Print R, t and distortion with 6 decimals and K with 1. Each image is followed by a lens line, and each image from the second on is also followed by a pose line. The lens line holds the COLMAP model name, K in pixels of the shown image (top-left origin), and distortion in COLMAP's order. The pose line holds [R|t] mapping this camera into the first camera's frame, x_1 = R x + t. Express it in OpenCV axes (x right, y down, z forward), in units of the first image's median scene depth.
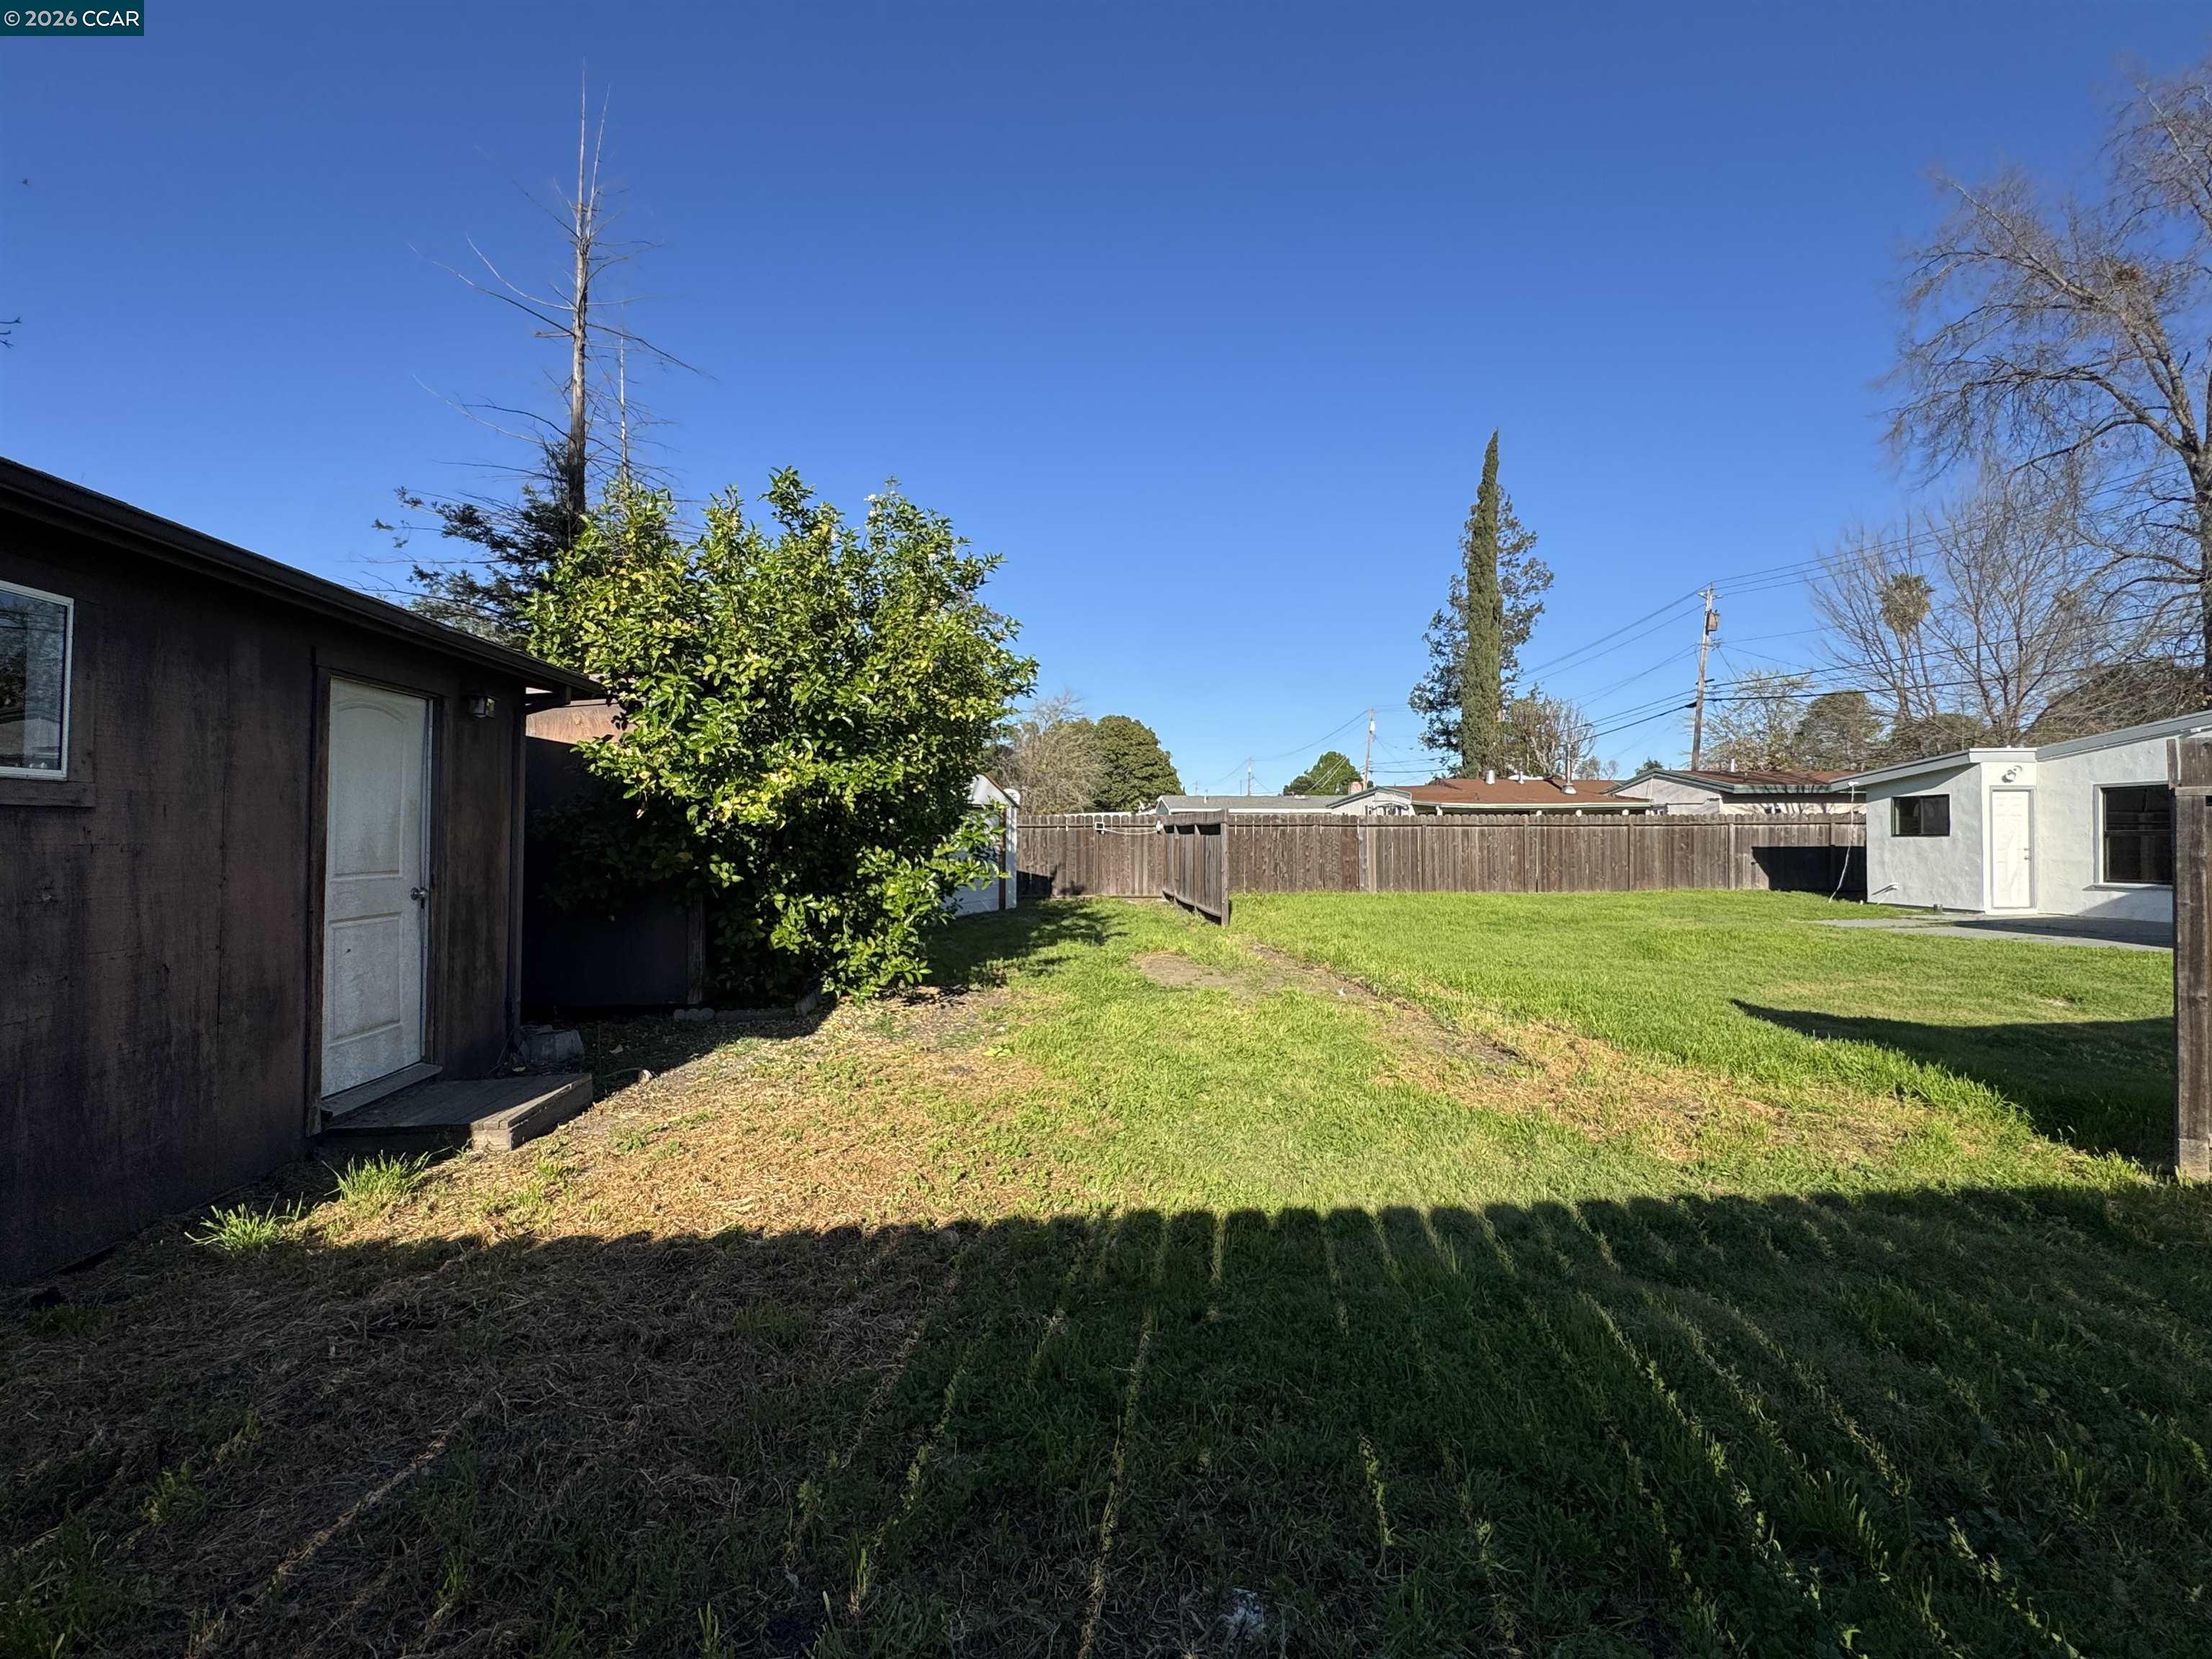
lens RADIAL K [[1013.8, 0, 1103.8], [0, 1013.8, 830.0], [0, 0, 1]] dist [-0.001892, -0.000078]
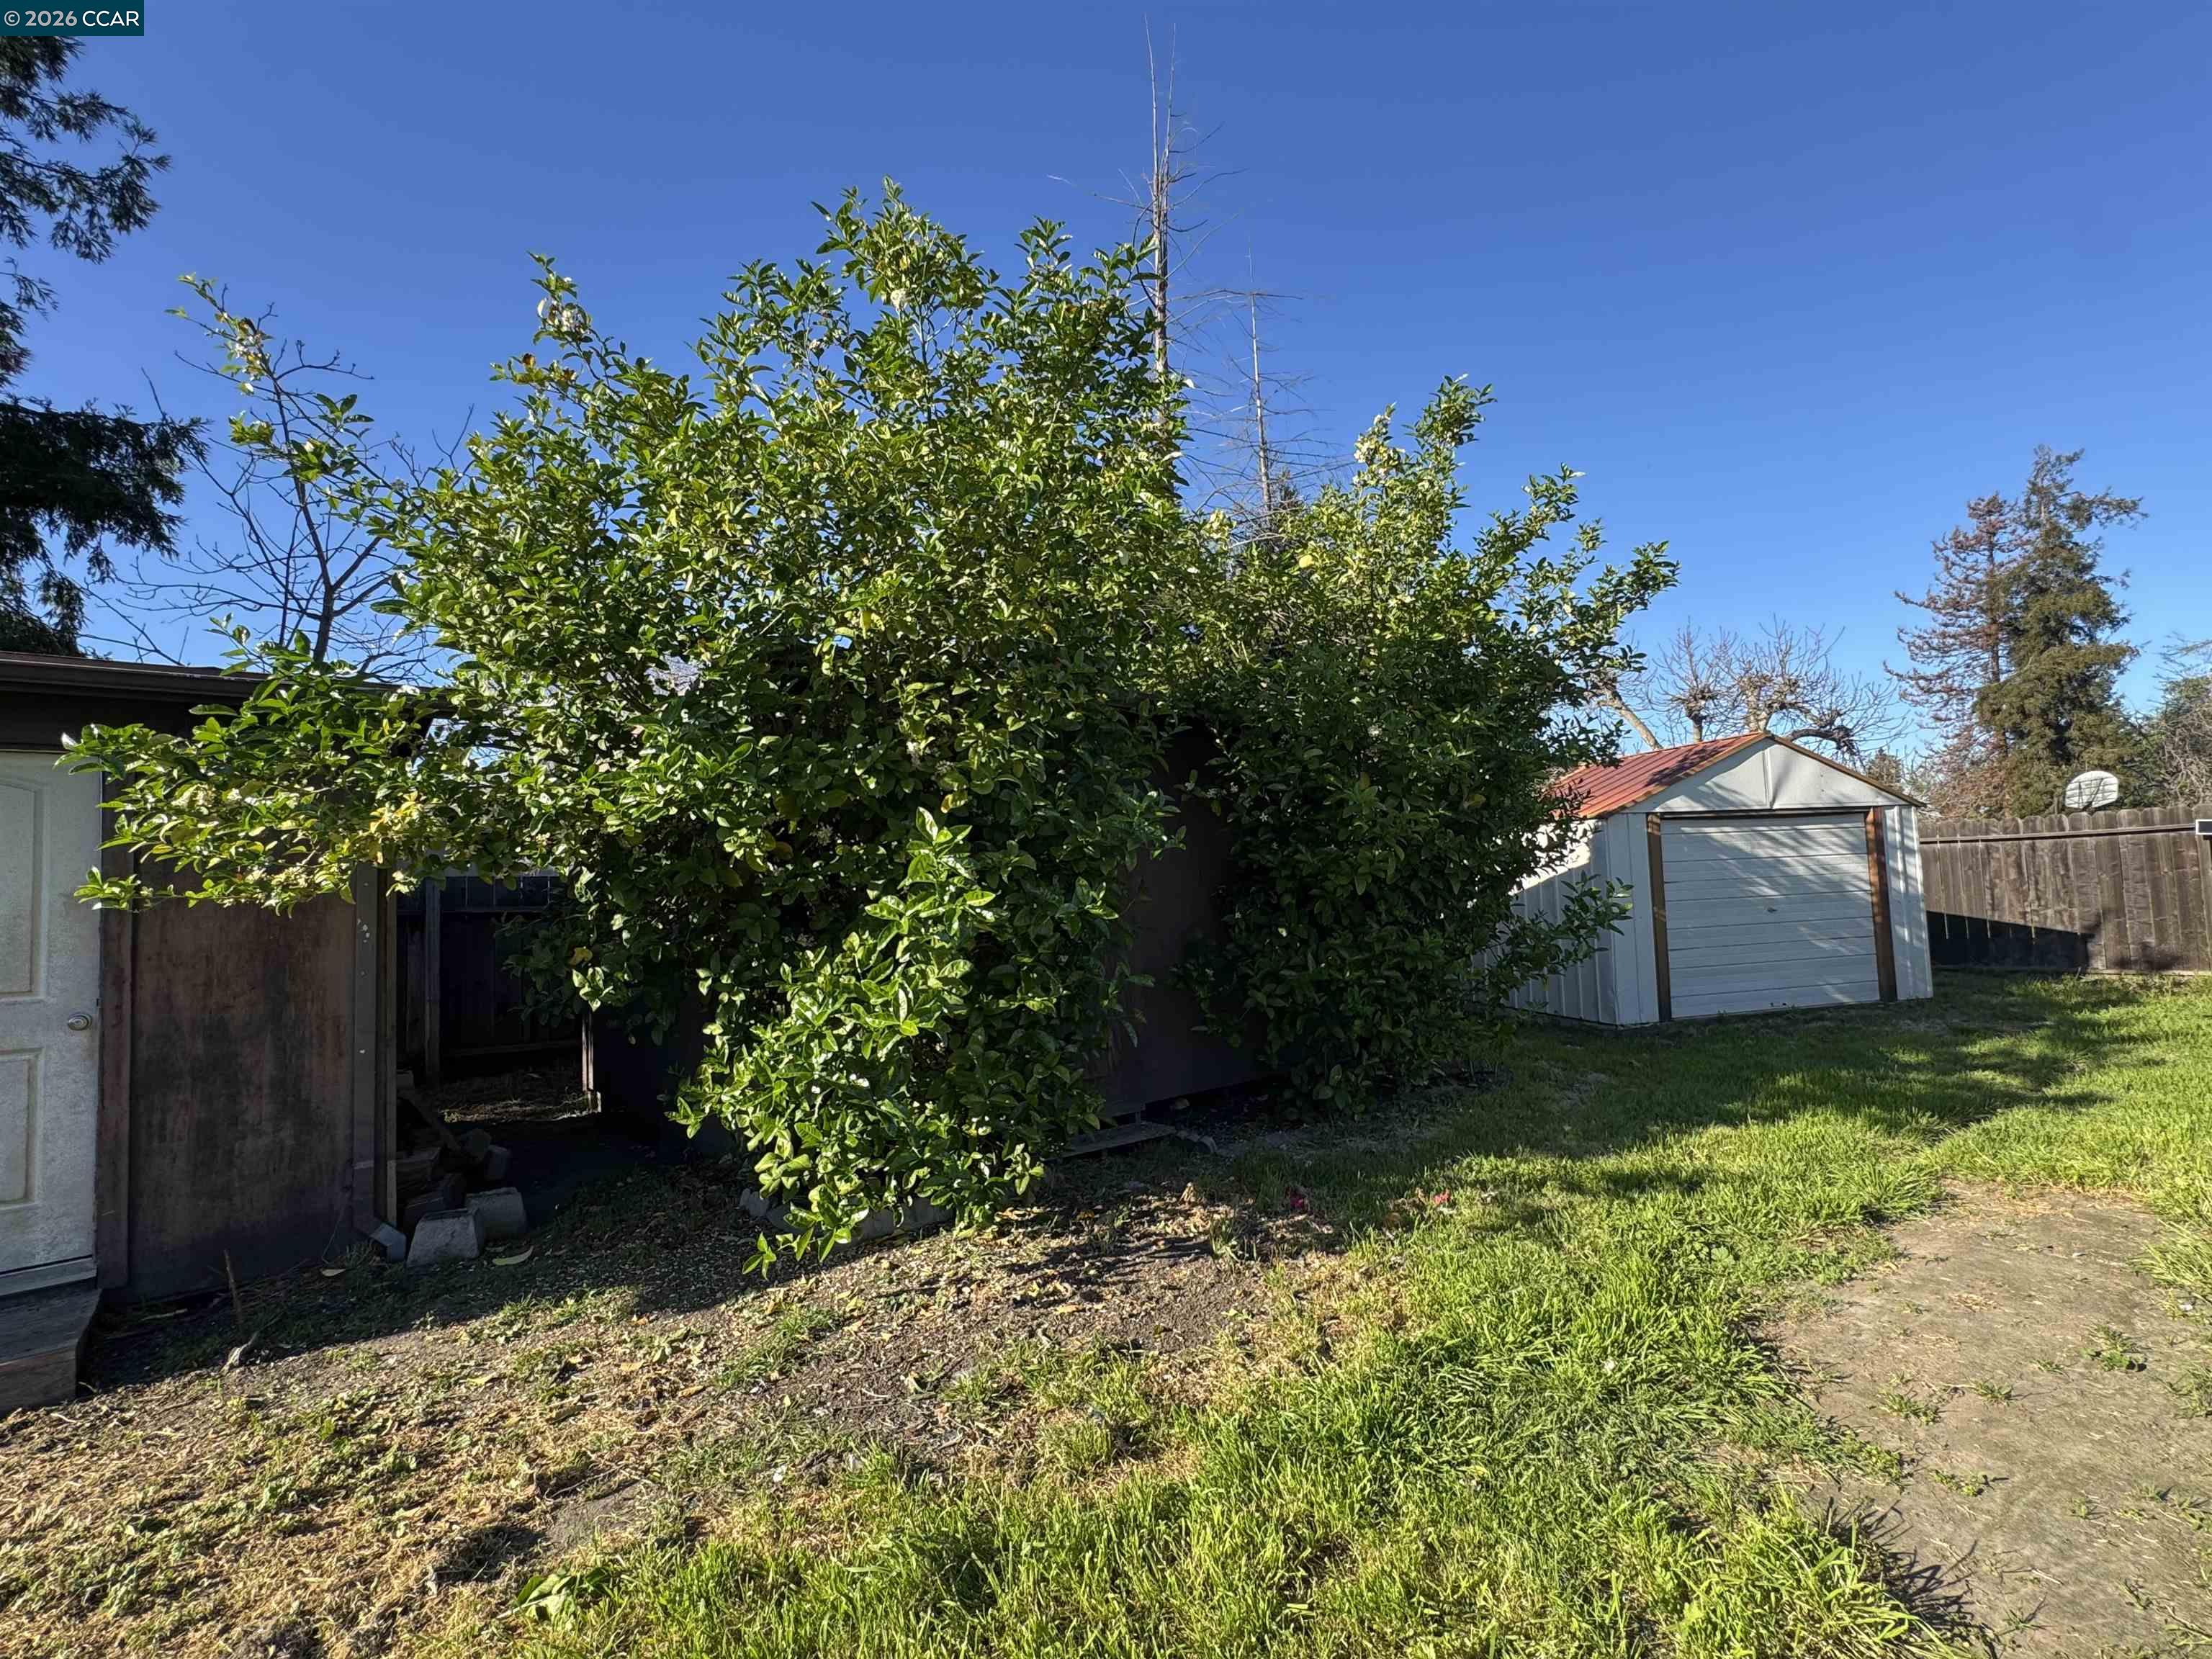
lens RADIAL K [[1012.2, 0, 1101.6], [0, 1012.2, 829.0], [0, 0, 1]] dist [-0.002968, -0.000140]
pose [[0.570718, -0.074912, -0.817722, 0.083653], [0.046587, 0.997180, -0.058837, 0.000379], [0.819824, -0.004516, 0.572598, 0.288030]]
